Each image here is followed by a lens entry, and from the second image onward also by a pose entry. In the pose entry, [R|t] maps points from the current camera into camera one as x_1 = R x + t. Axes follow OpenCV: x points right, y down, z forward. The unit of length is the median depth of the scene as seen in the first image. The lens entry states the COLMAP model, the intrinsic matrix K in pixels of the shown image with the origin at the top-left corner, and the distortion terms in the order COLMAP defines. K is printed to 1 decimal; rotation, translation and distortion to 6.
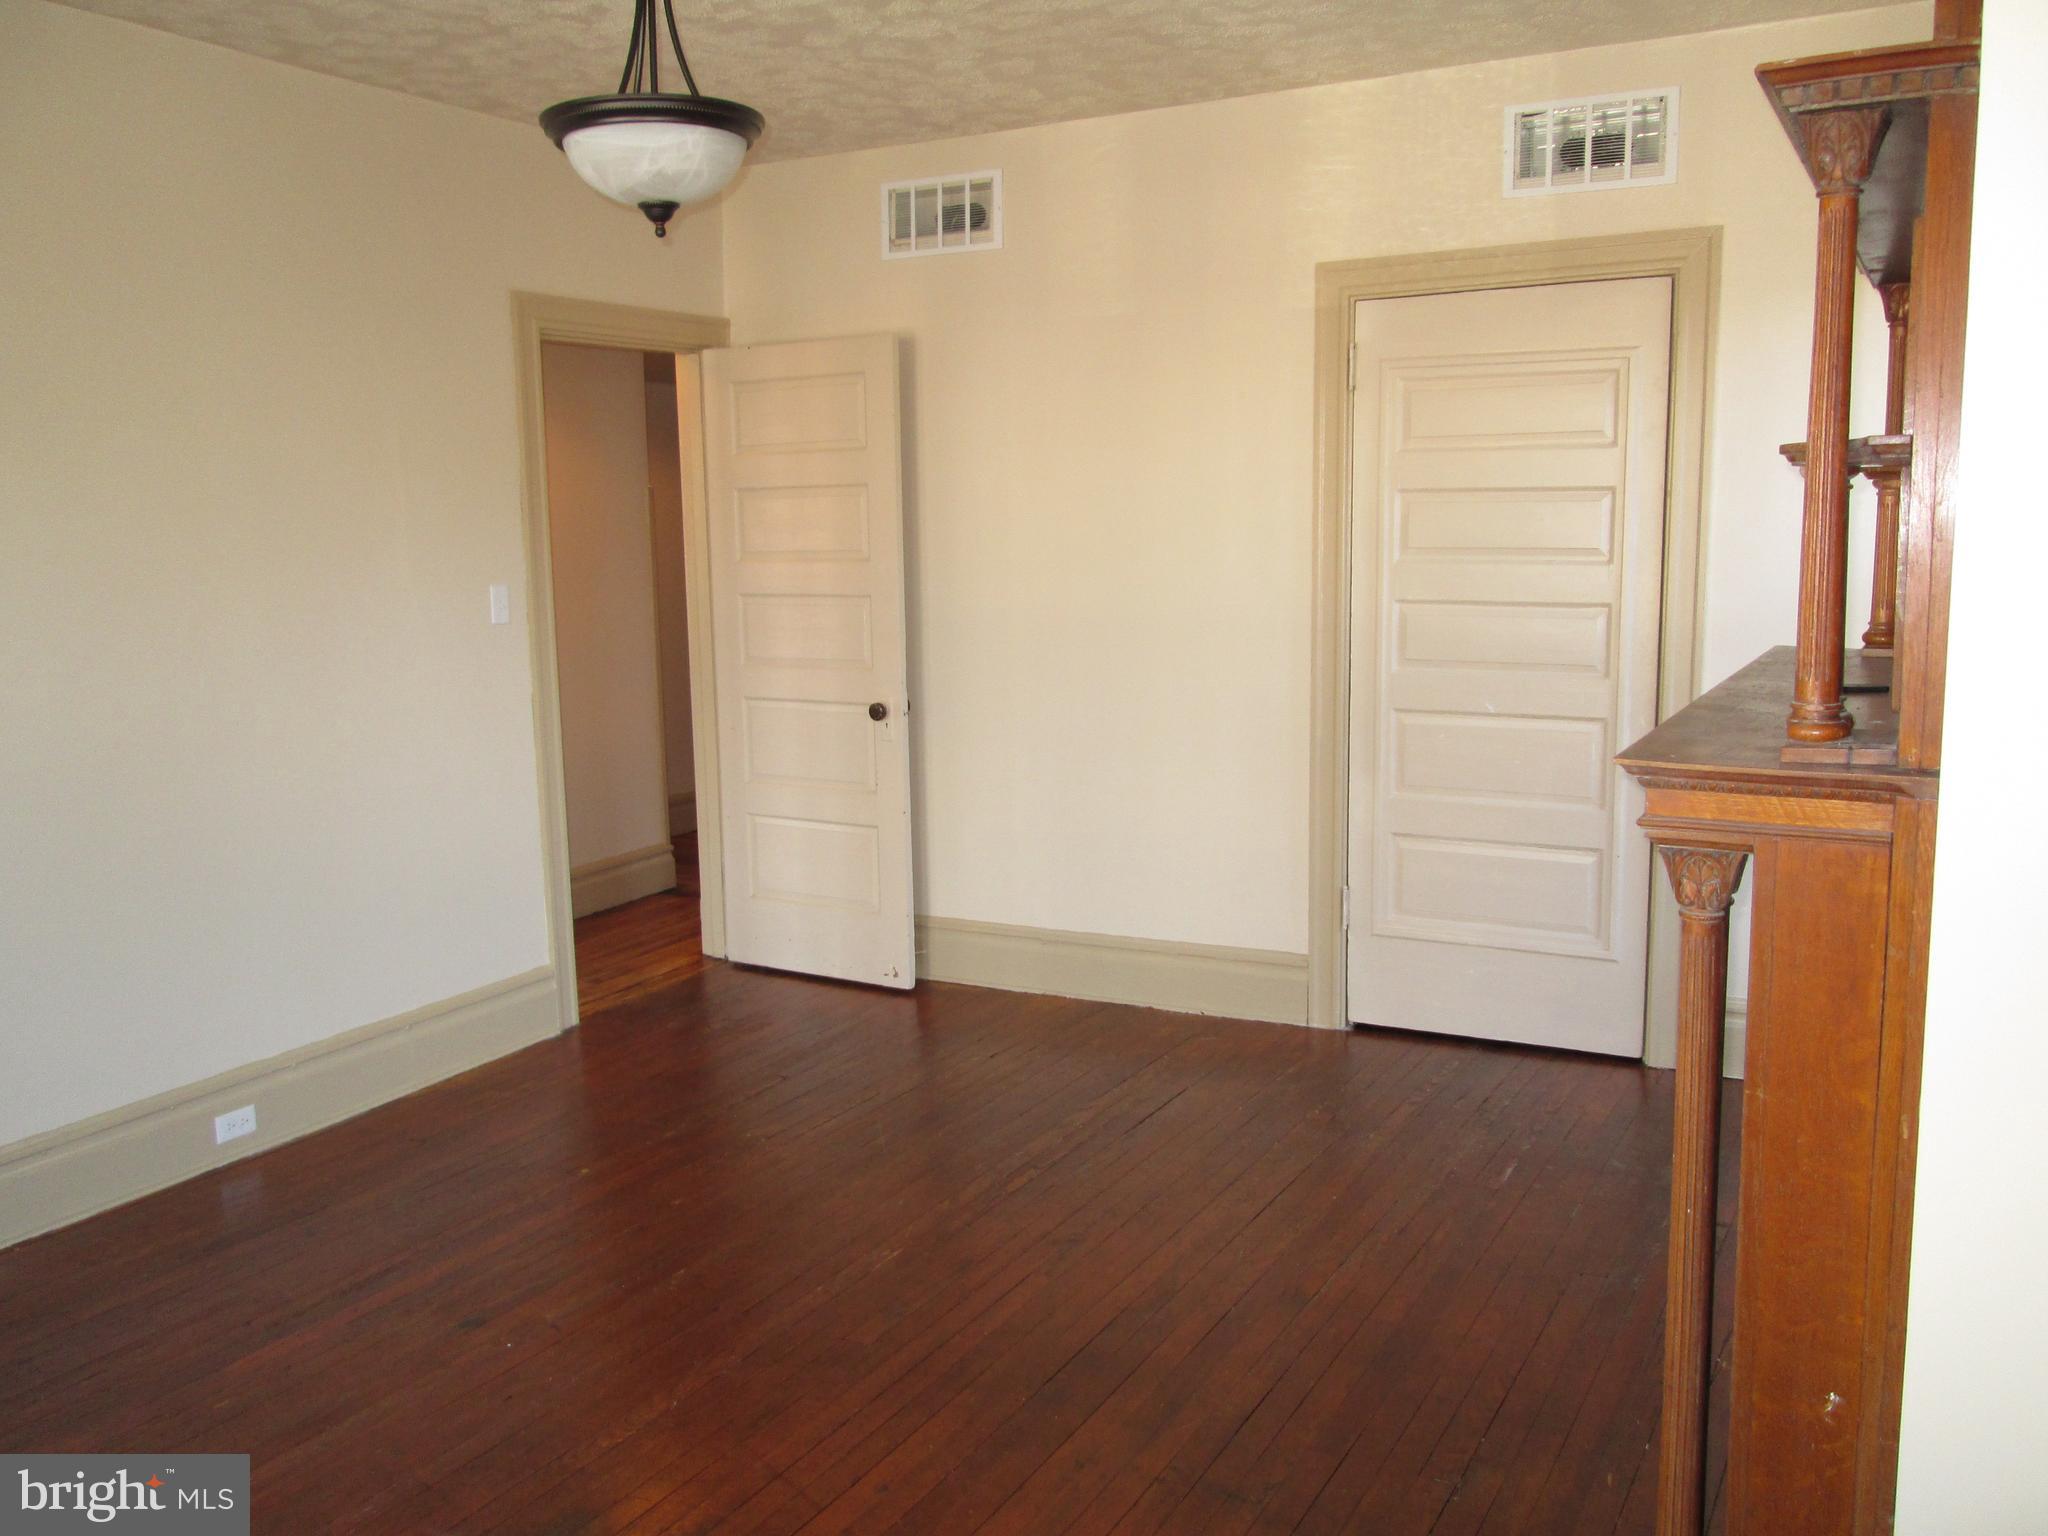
lens RADIAL K [[1772.8, 0, 1031.9], [0, 1772.8, 764.2], [0, 0, 1]] dist [0.004083, 0.042846]
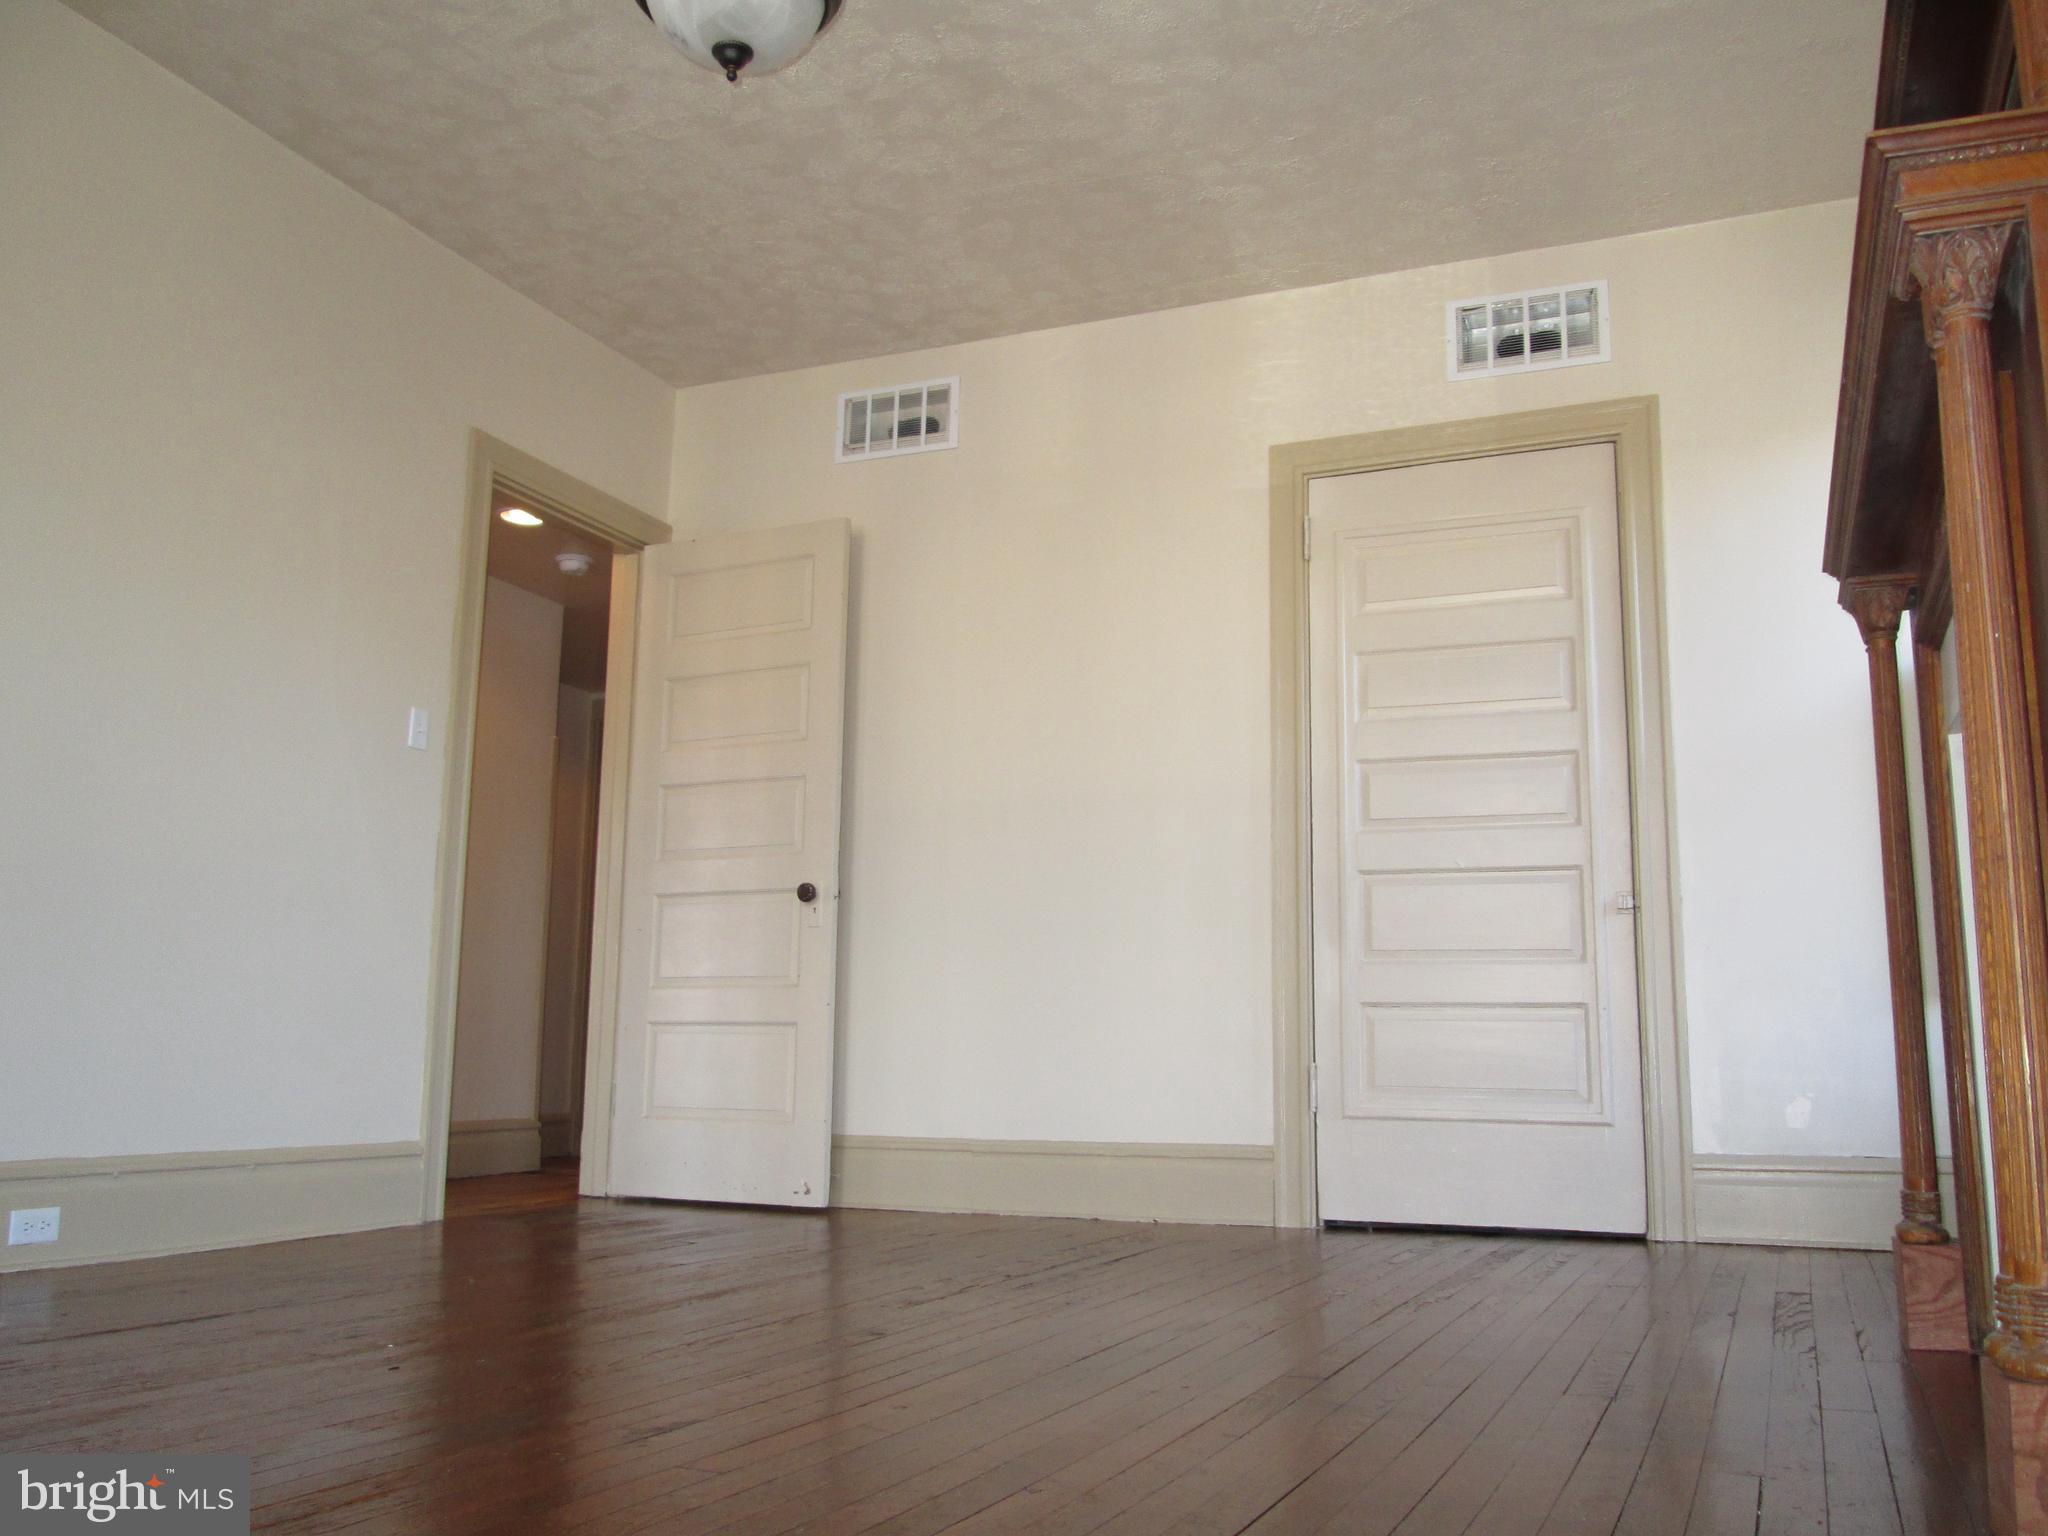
lens RADIAL K [[1772.8, 0, 1031.5], [0, 1772.8, 774.2], [0, 0, 1]] dist [0.004083, 0.042846]
pose [[0.994191, 0.047186, 0.096733, -0.067379], [-0.014322, 0.948777, -0.315621, 0.221068], [-0.106671, 0.312402, 0.943942, 0.089497]]
